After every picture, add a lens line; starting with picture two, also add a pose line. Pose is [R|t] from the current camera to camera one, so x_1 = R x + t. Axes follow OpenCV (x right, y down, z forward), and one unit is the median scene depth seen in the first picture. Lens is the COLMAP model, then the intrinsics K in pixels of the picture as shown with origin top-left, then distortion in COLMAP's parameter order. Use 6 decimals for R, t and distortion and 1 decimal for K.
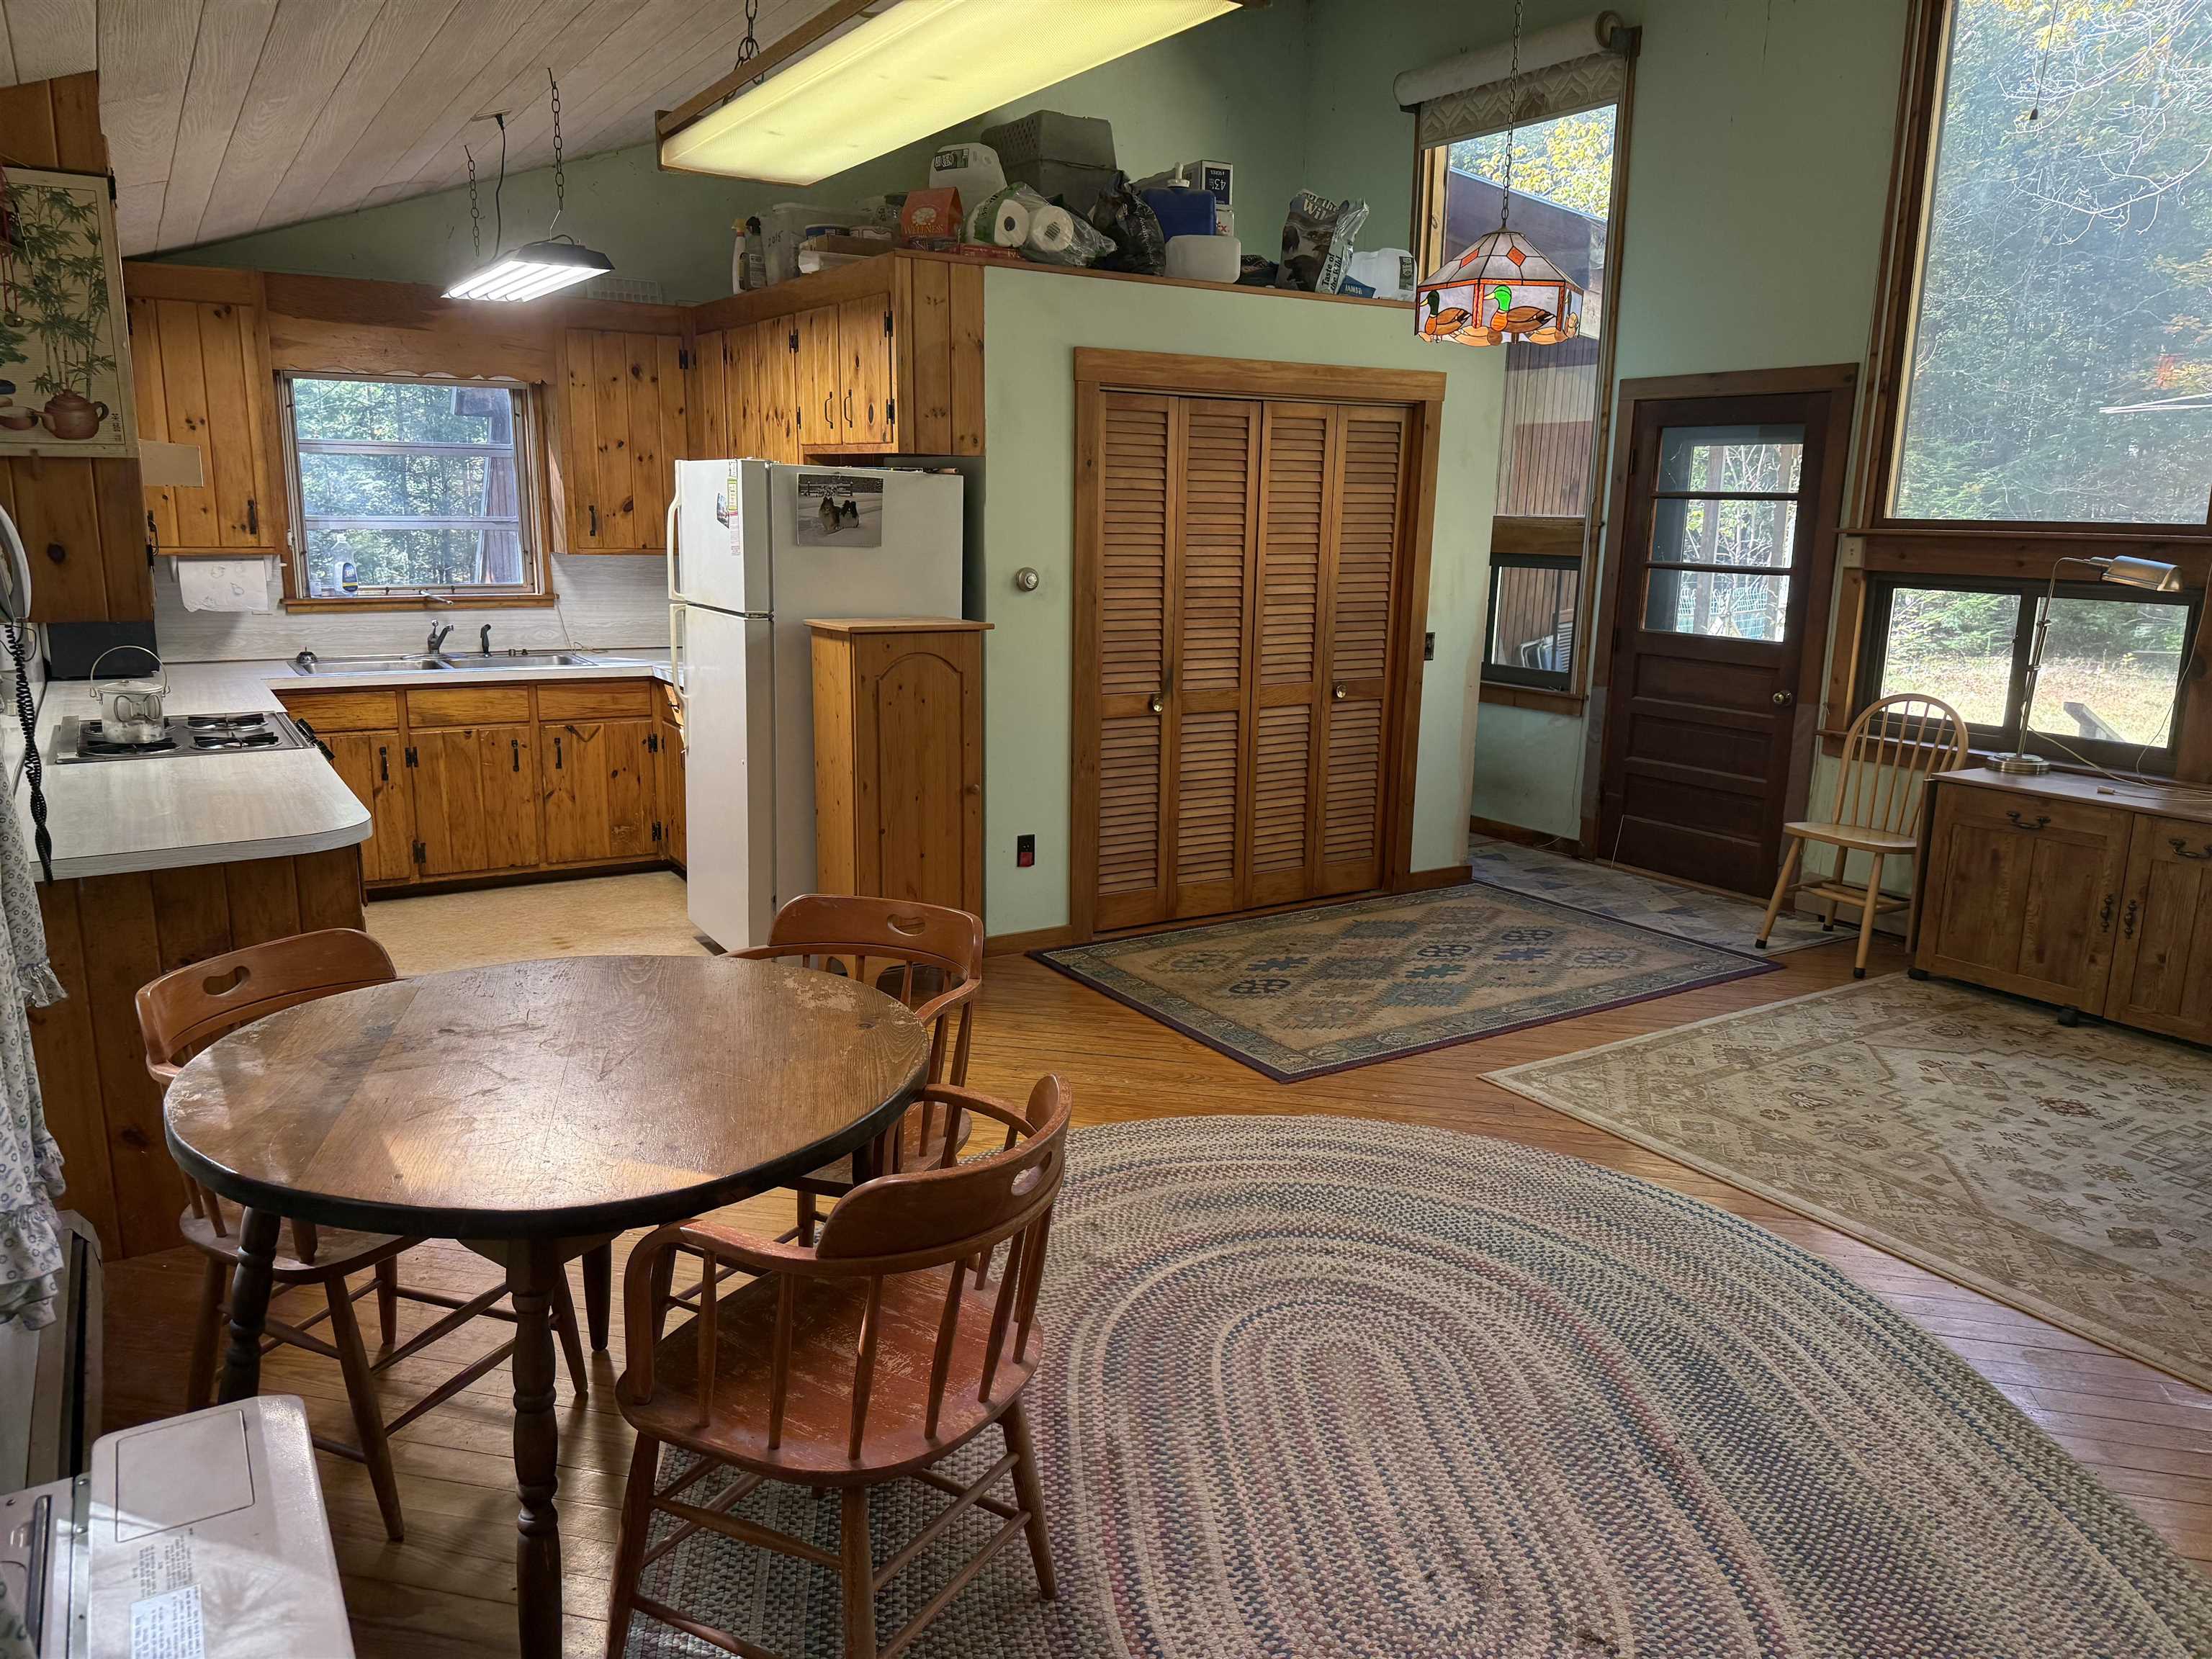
lens RADIAL K [[1565.2, 0, 1074.9], [0, 1565.2, 846.0], [0, 0, 1]] dist [0.053435, -0.070722]
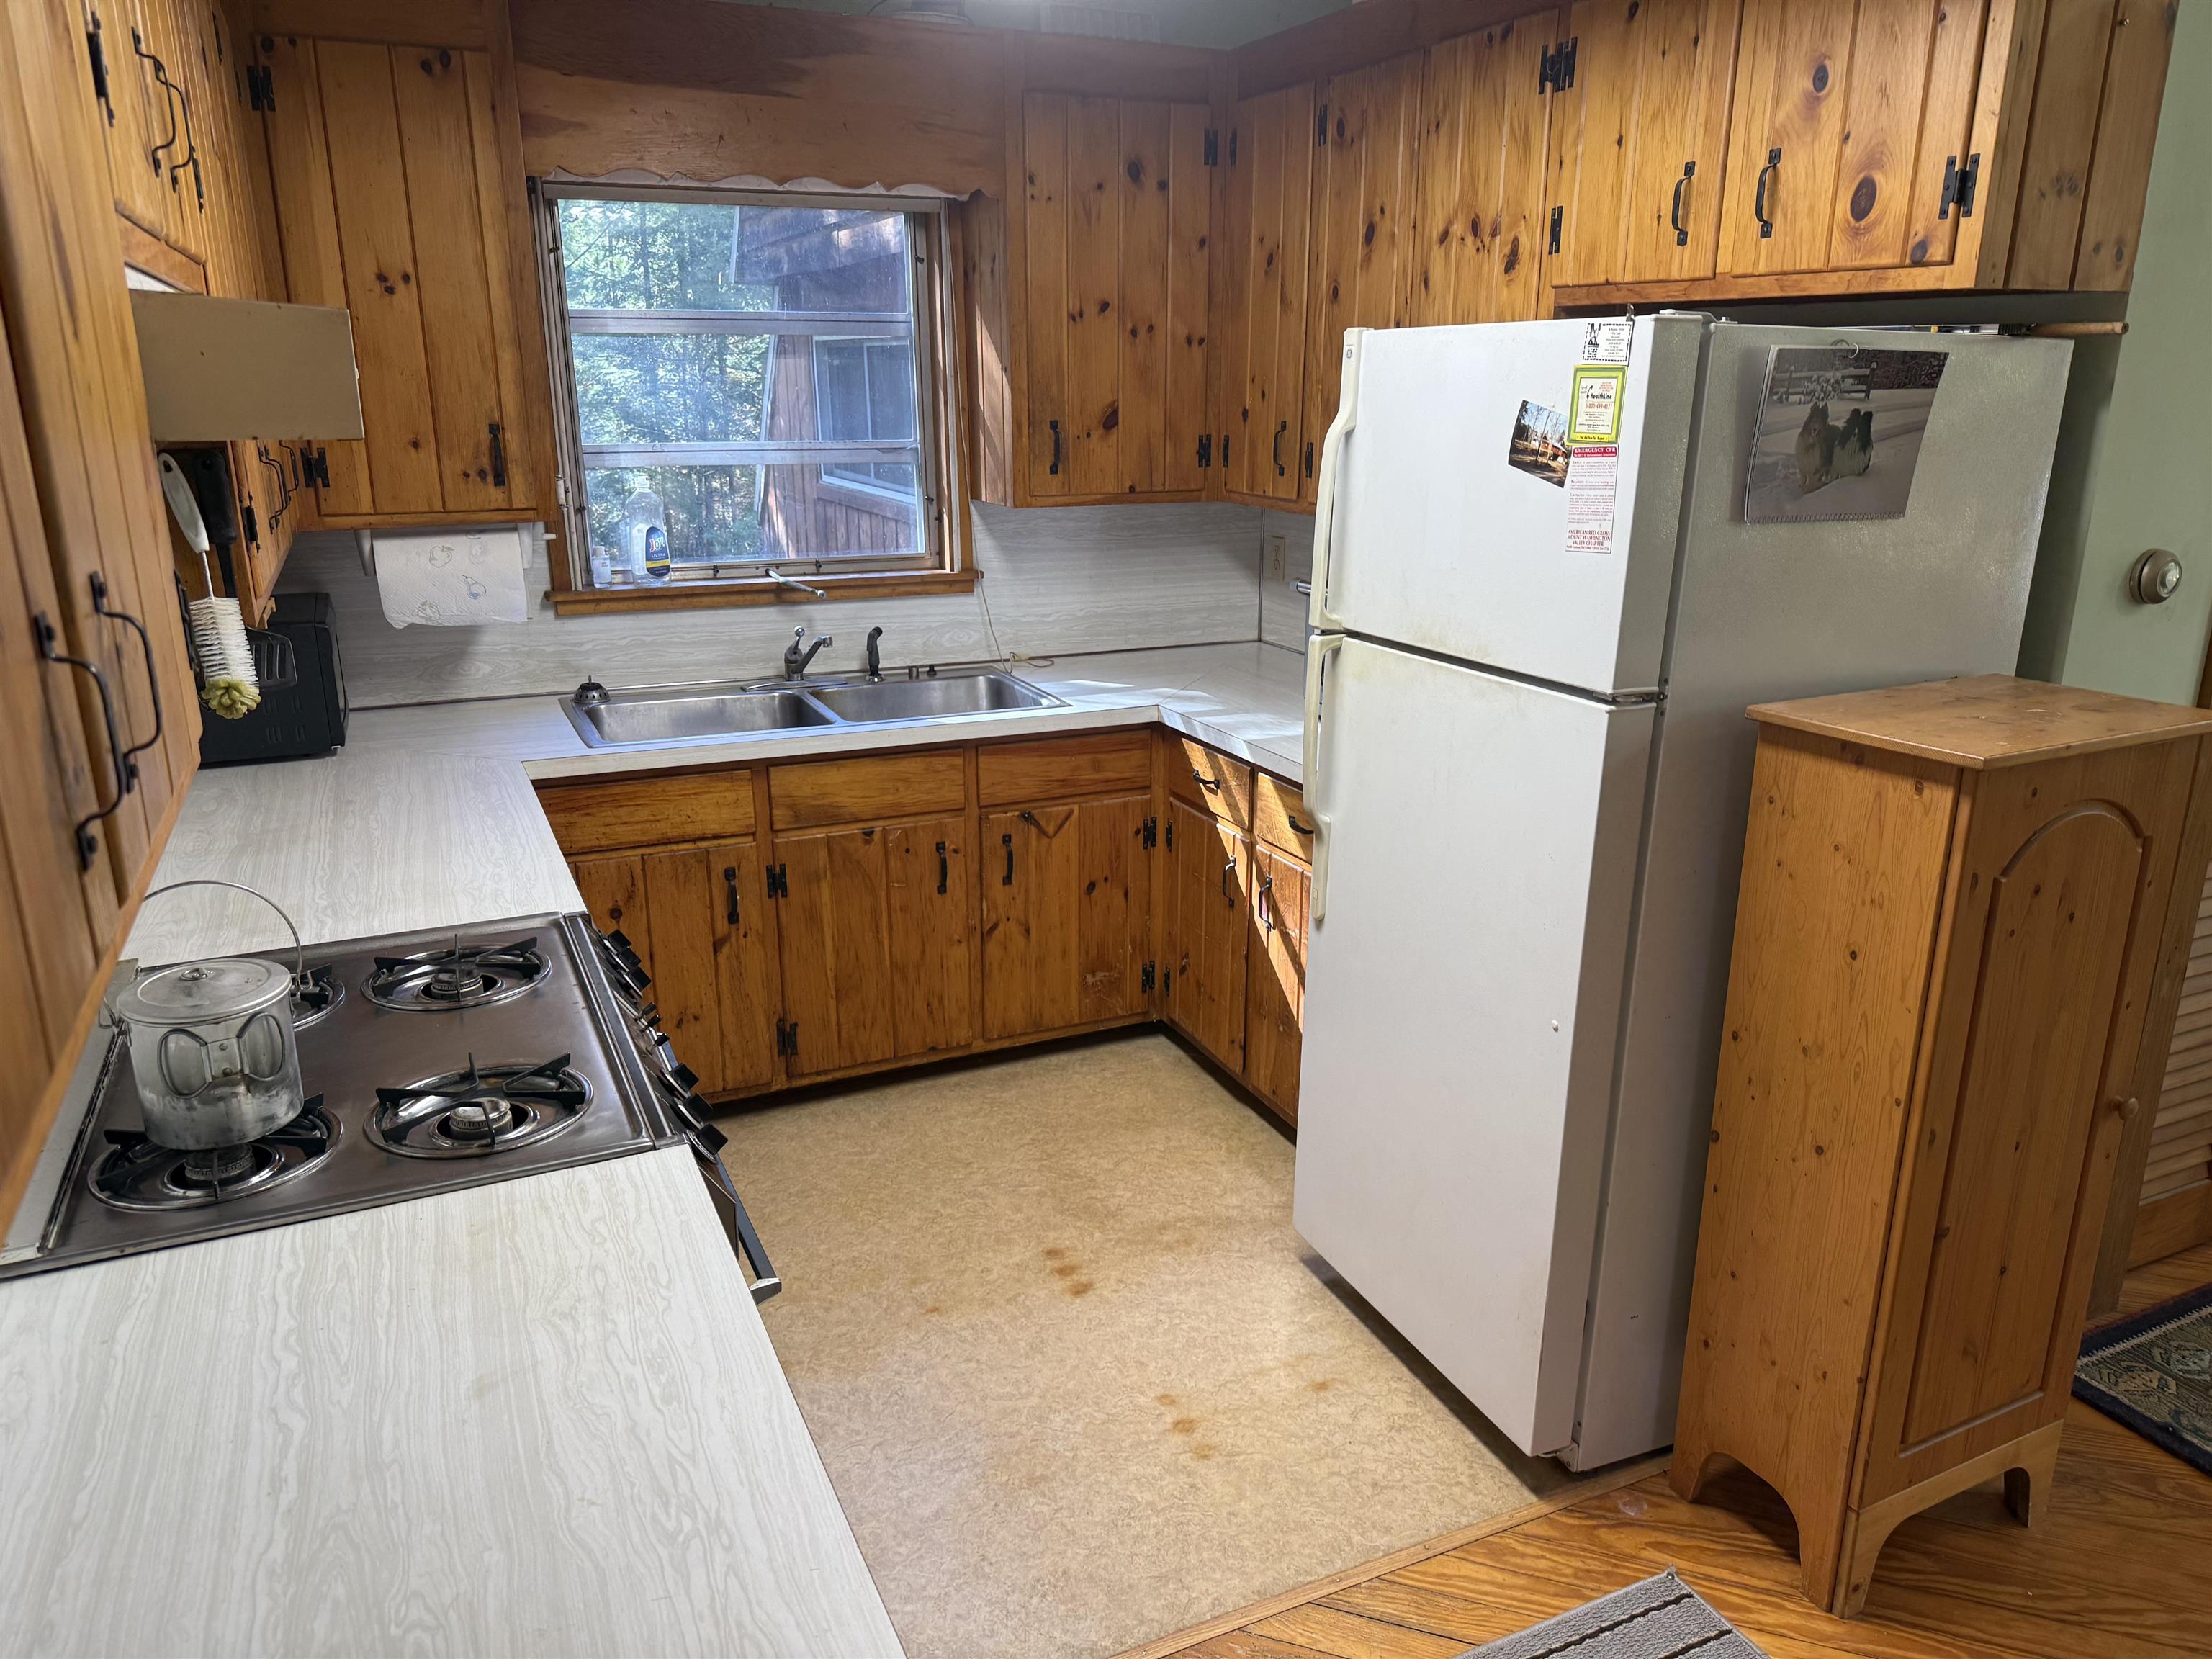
lens RADIAL K [[1565.2, 0, 1106.6], [0, 1565.2, 895.5], [0, 0, 1]] dist [0.053435, -0.070722]
pose [[0.993592, 0.019181, -0.111384, -0.234678], [-0.008328, 0.995240, 0.097094, -0.105549], [0.112716, -0.095545, 0.989023, 0.444838]]
